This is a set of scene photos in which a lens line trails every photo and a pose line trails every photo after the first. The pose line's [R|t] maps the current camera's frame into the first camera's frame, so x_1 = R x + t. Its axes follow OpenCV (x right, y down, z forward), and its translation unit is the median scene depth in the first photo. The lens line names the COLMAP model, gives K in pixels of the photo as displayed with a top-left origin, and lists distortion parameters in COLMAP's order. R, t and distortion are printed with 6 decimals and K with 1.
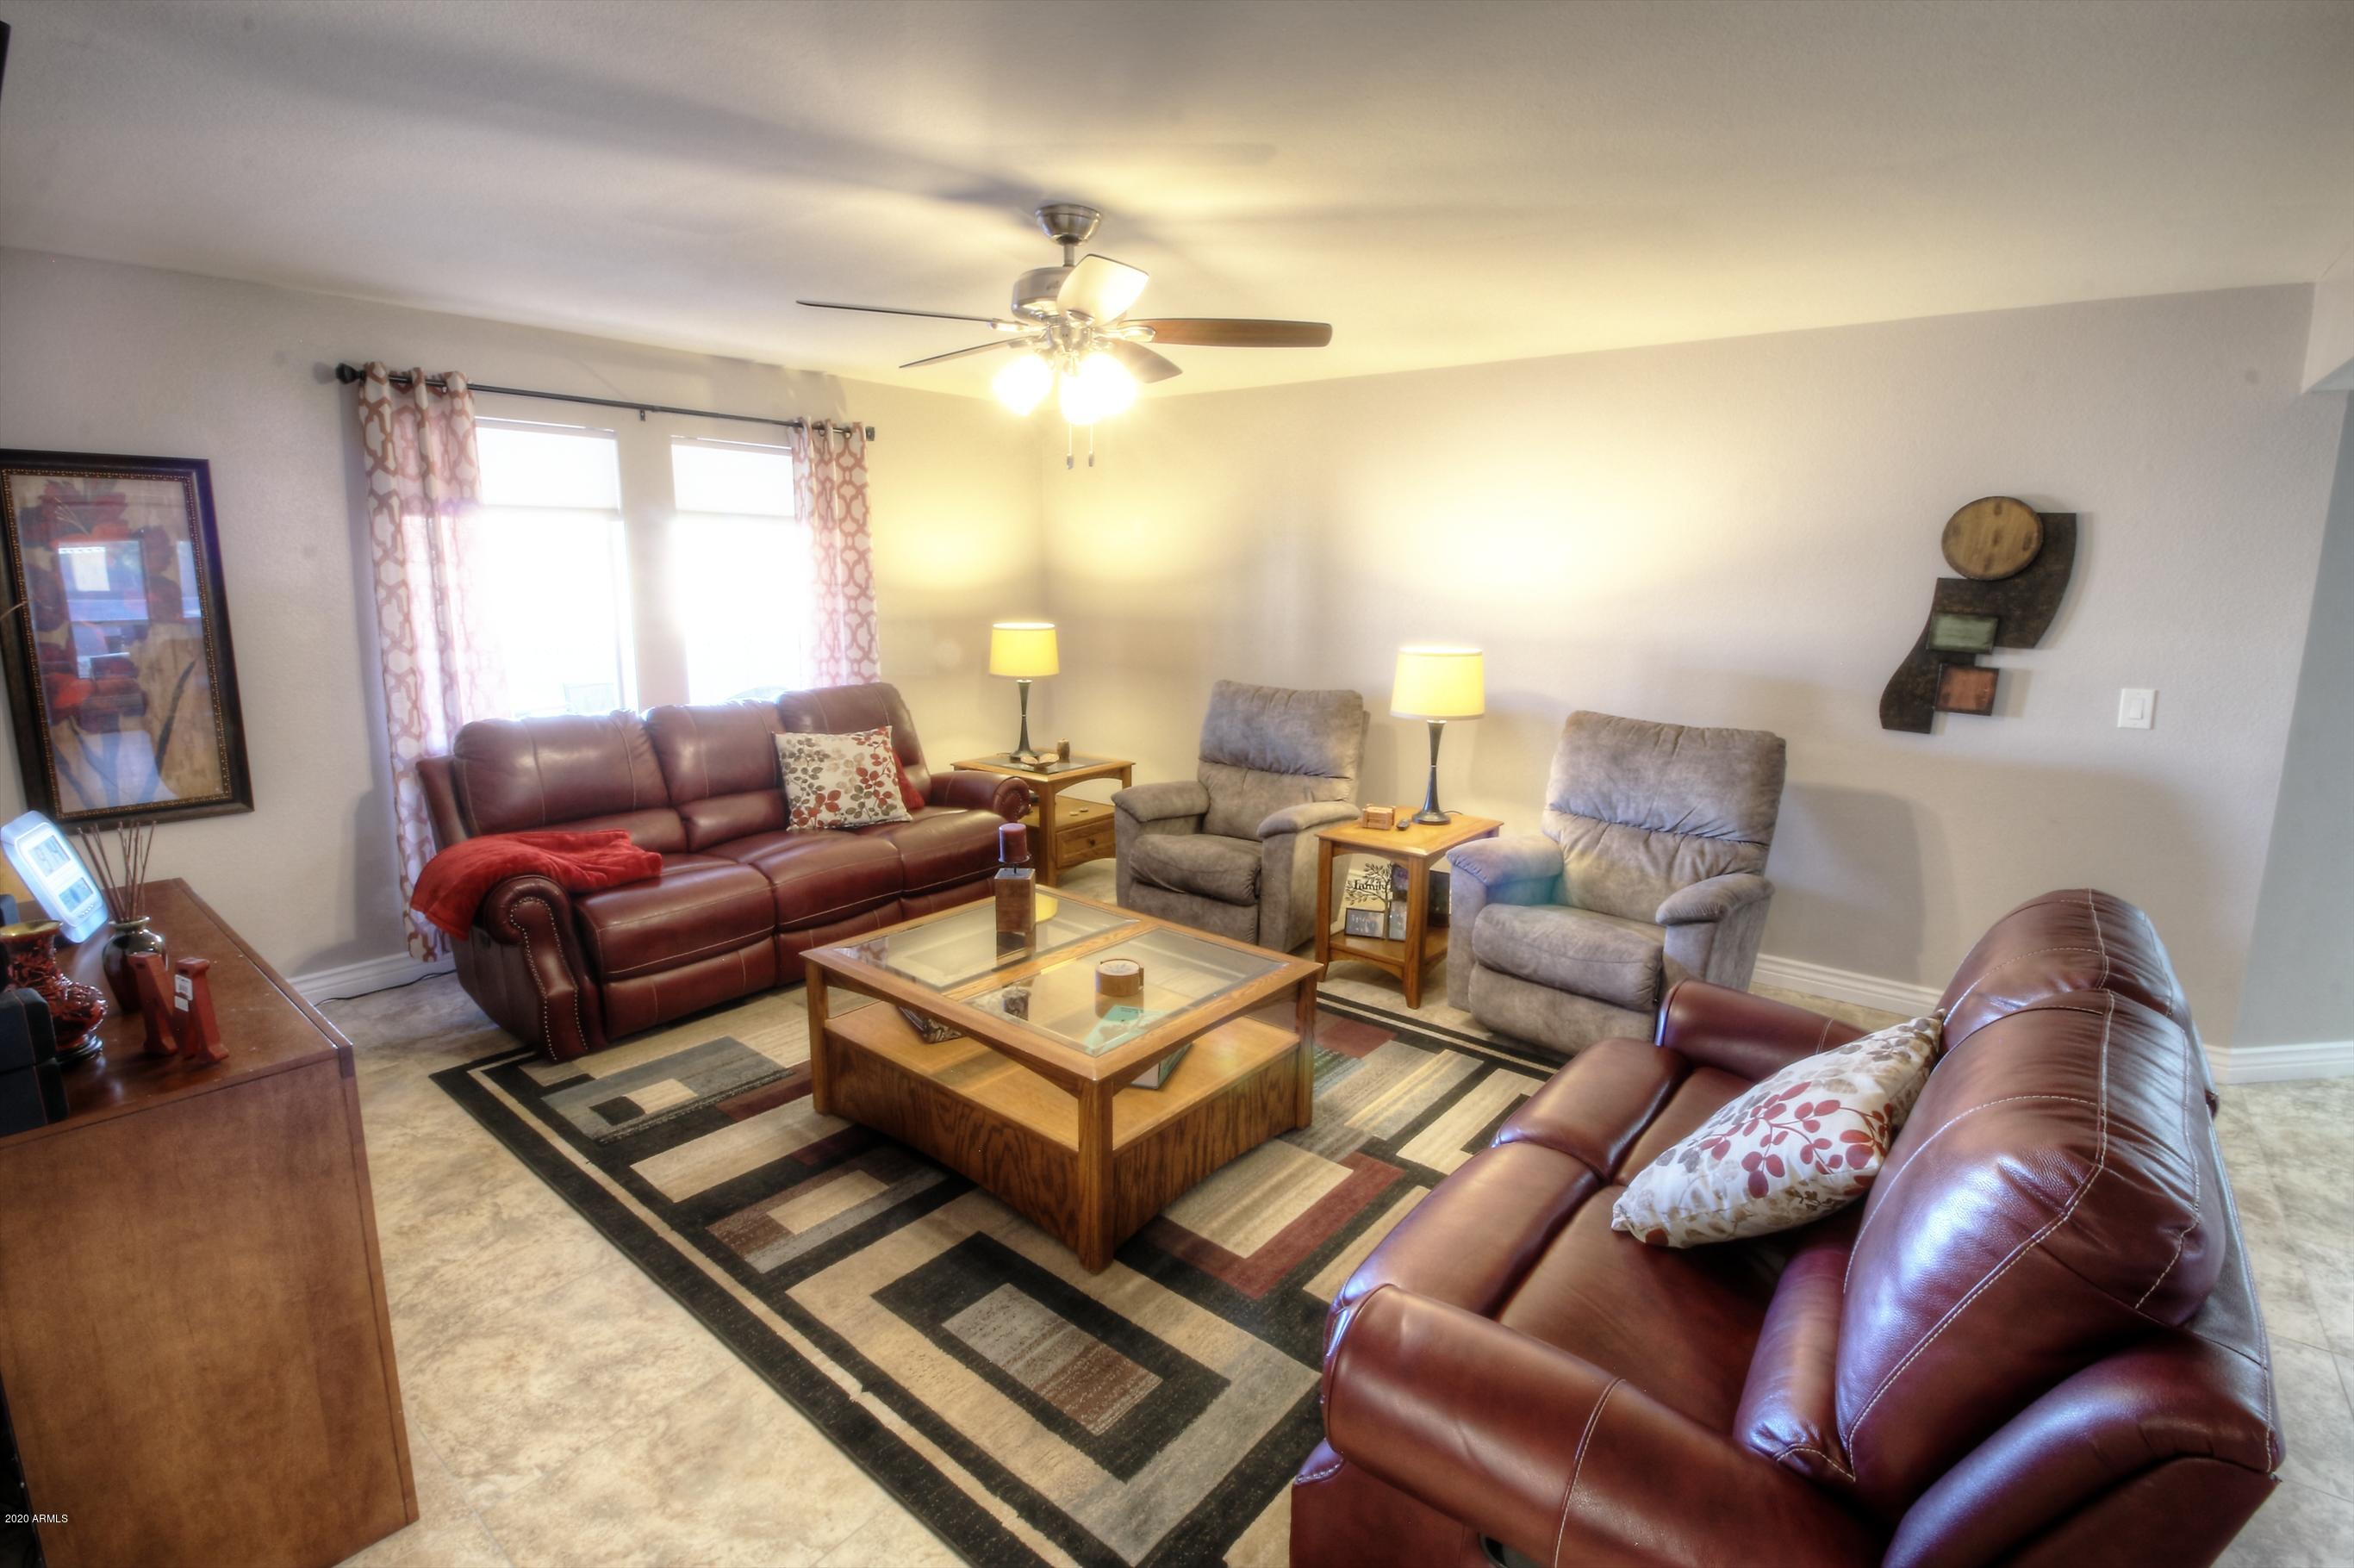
lens RADIAL K [[1078.5, 0, 1180.5], [0, 1078.5, 761.0], [0, 0, 1]] dist [-0.000308, -0.013556]
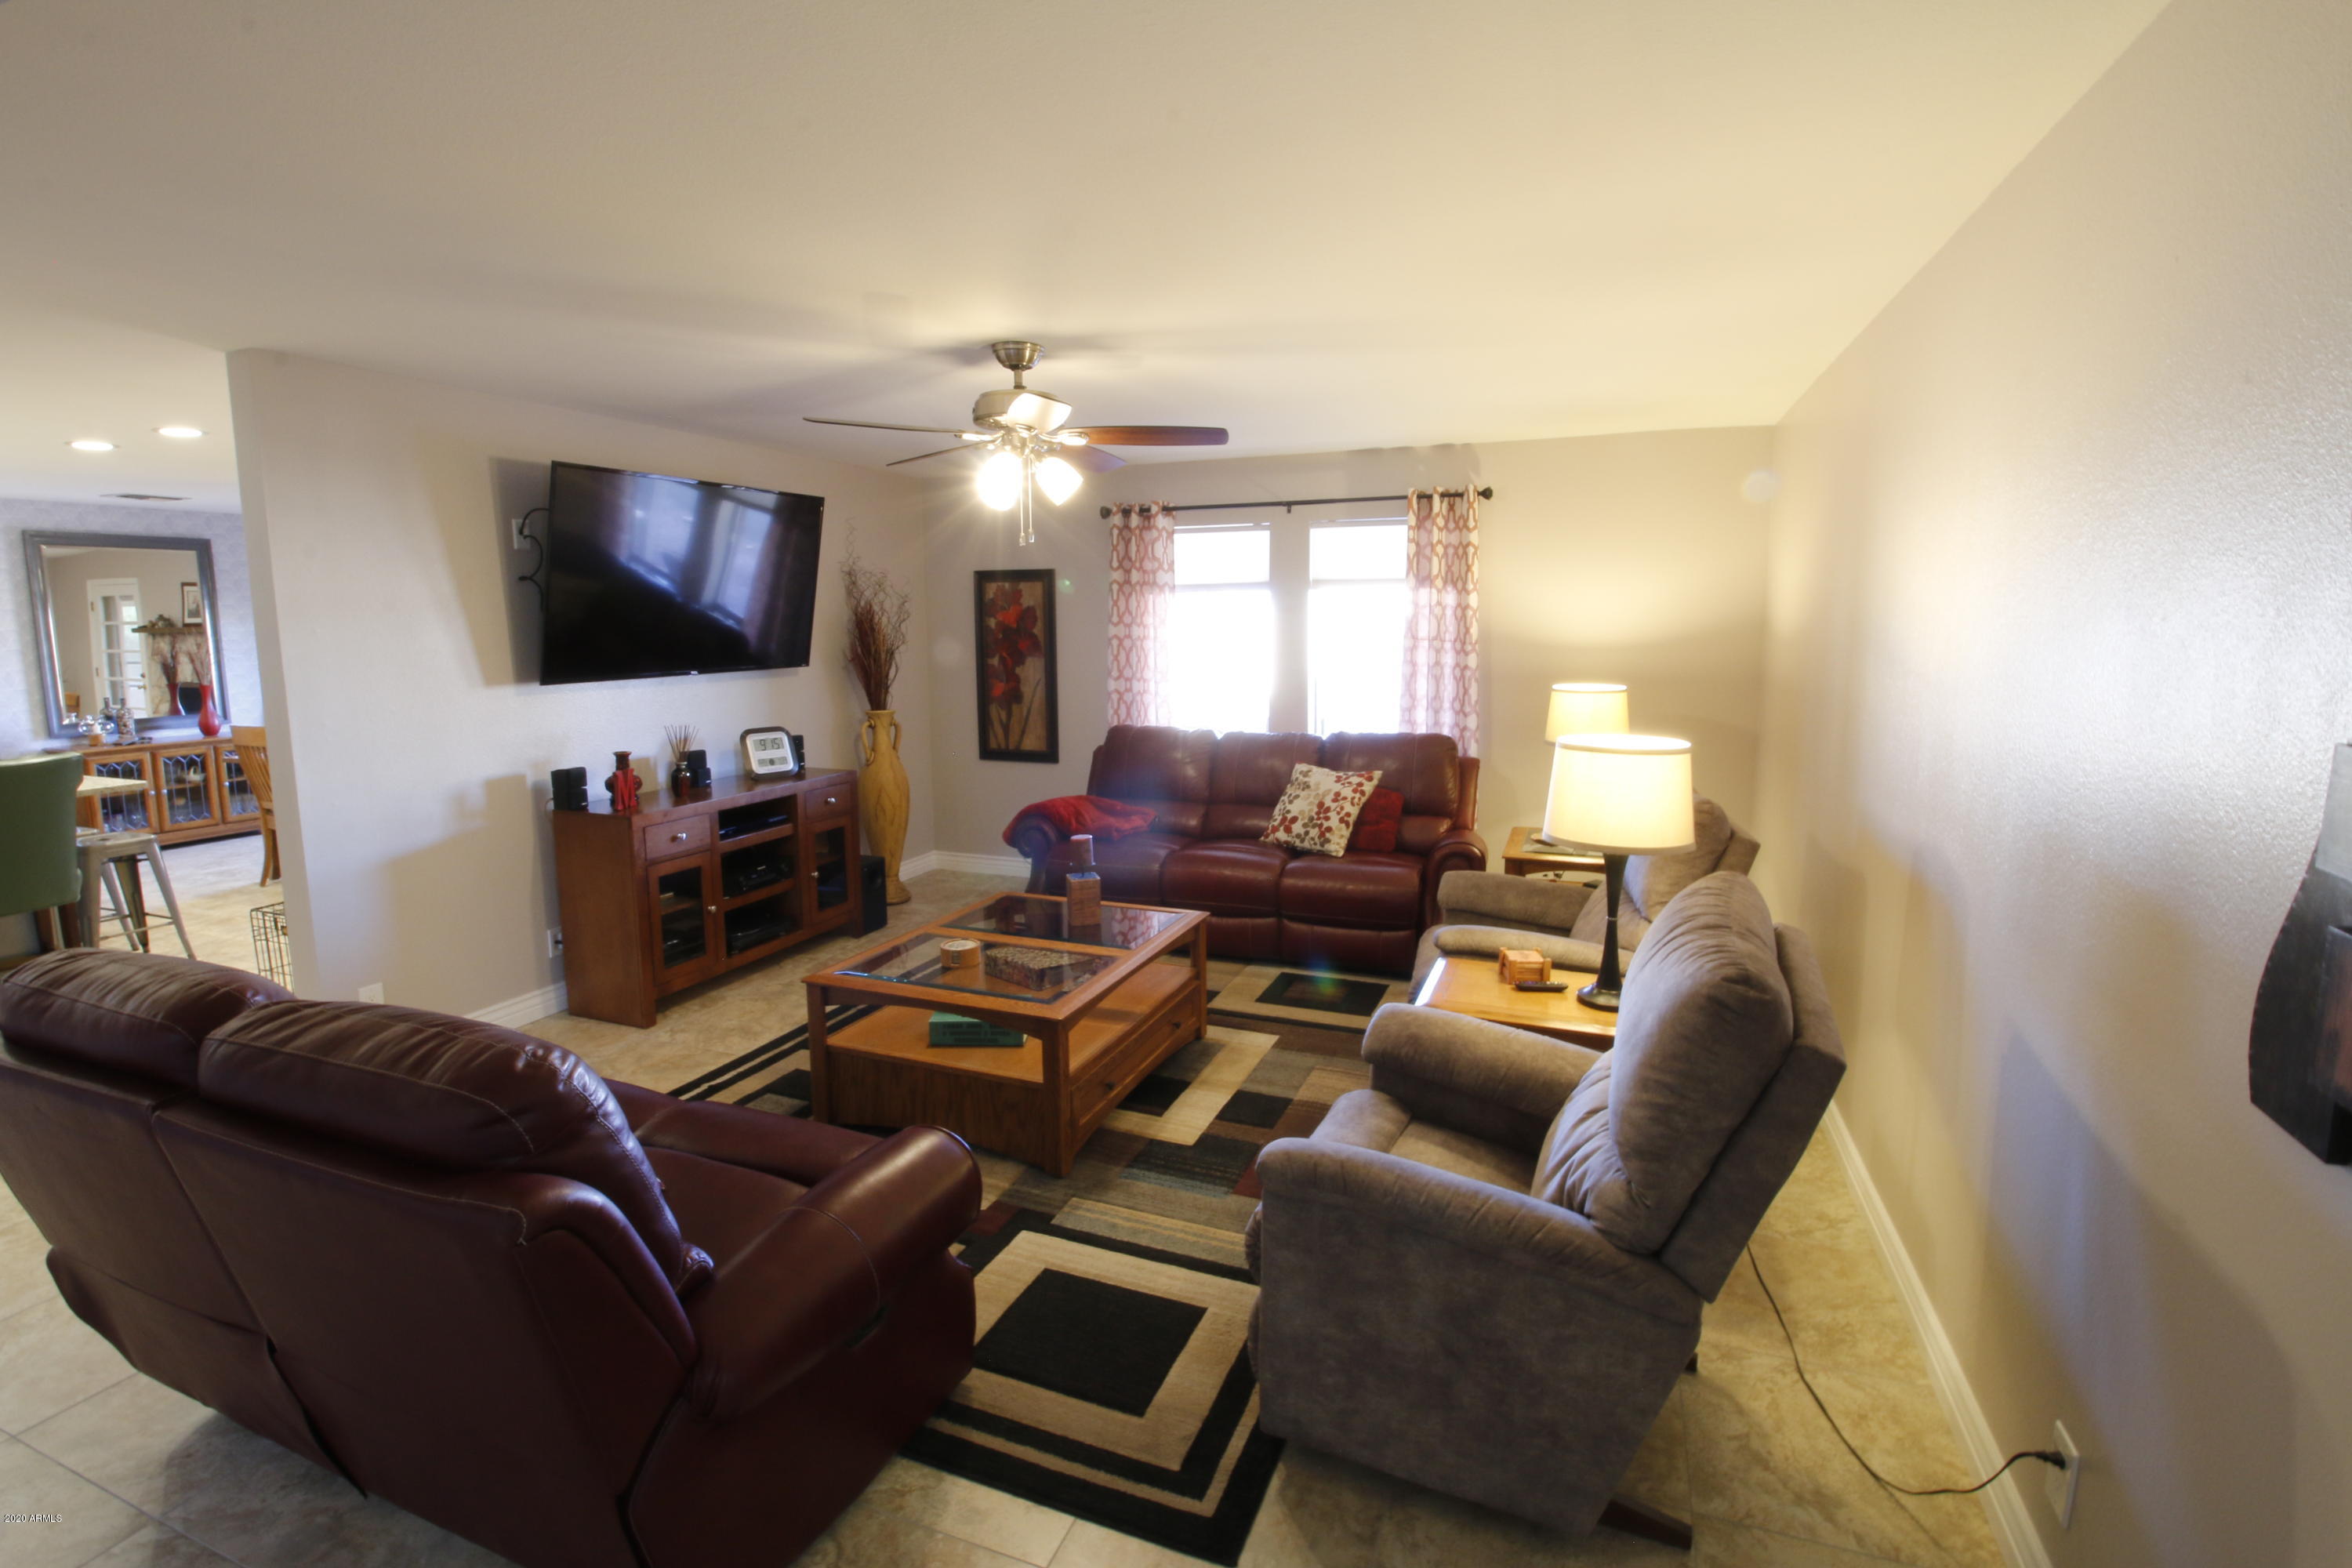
lens RADIAL K [[1077.7, 0, 1179.5], [0, 1077.7, 761.0], [0, 0, 1]] dist [-0.000308, -0.013556]
pose [[0.300287, 0.109049, -0.947595, 0.724906], [-0.158176, 0.985382, 0.063272, -0.083613], [0.940642, 0.130887, 0.313147, 0.508590]]
